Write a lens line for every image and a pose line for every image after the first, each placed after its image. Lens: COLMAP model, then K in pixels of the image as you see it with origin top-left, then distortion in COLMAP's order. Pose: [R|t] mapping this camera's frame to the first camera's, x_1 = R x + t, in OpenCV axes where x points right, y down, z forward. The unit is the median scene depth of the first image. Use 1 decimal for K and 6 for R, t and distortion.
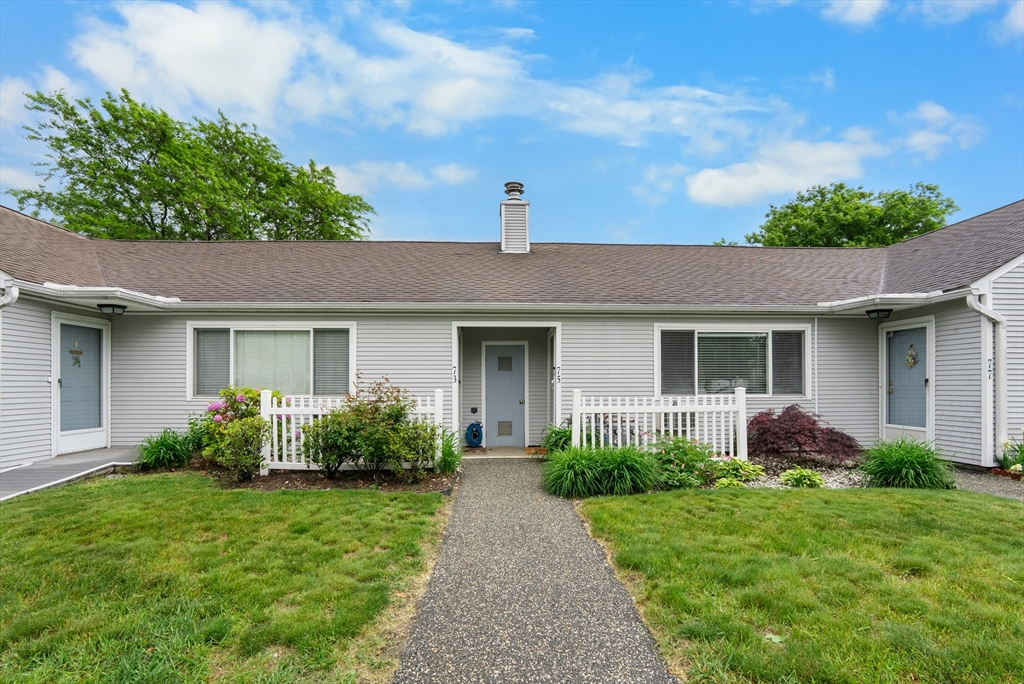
lens RADIAL K [[468.3, 0, 511.4], [0, 468.3, 384.9], [0, 0, 1]] dist [-0.000311, 0.000034]
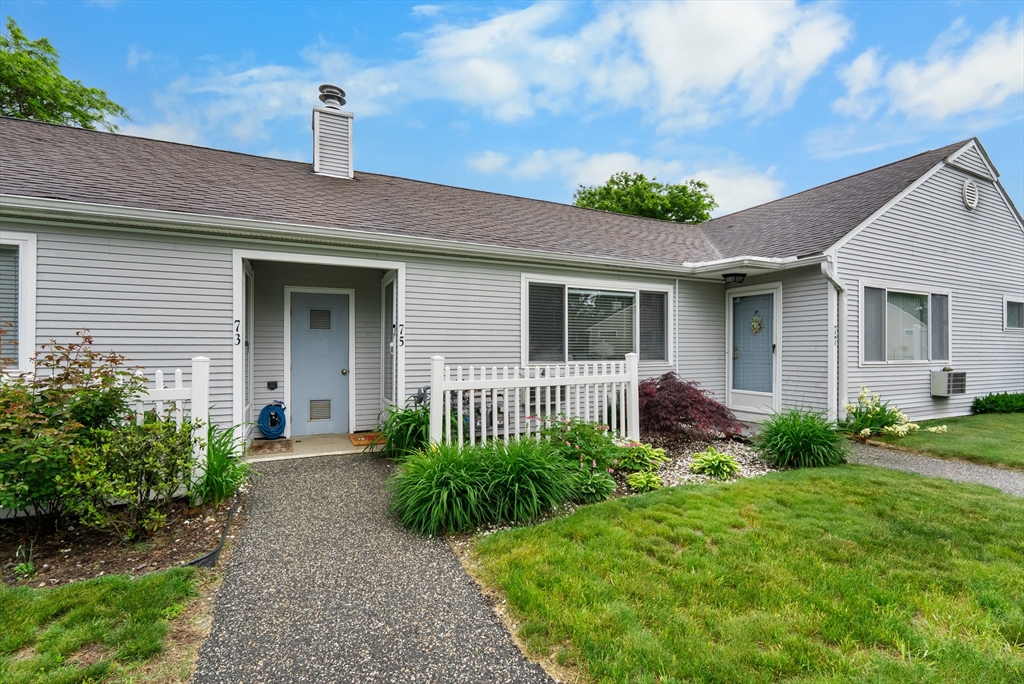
lens RADIAL K [[458.1, 0, 510.1], [0, 458.1, 349.8], [0, 0, 1]] dist [-0.004796, 0.000317]
pose [[0.923539, 0.003255, 0.383491, -0.017411], [-0.004112, 0.999991, 0.001417, -0.000970], [-0.383482, -0.002886, 0.923544, 0.289481]]
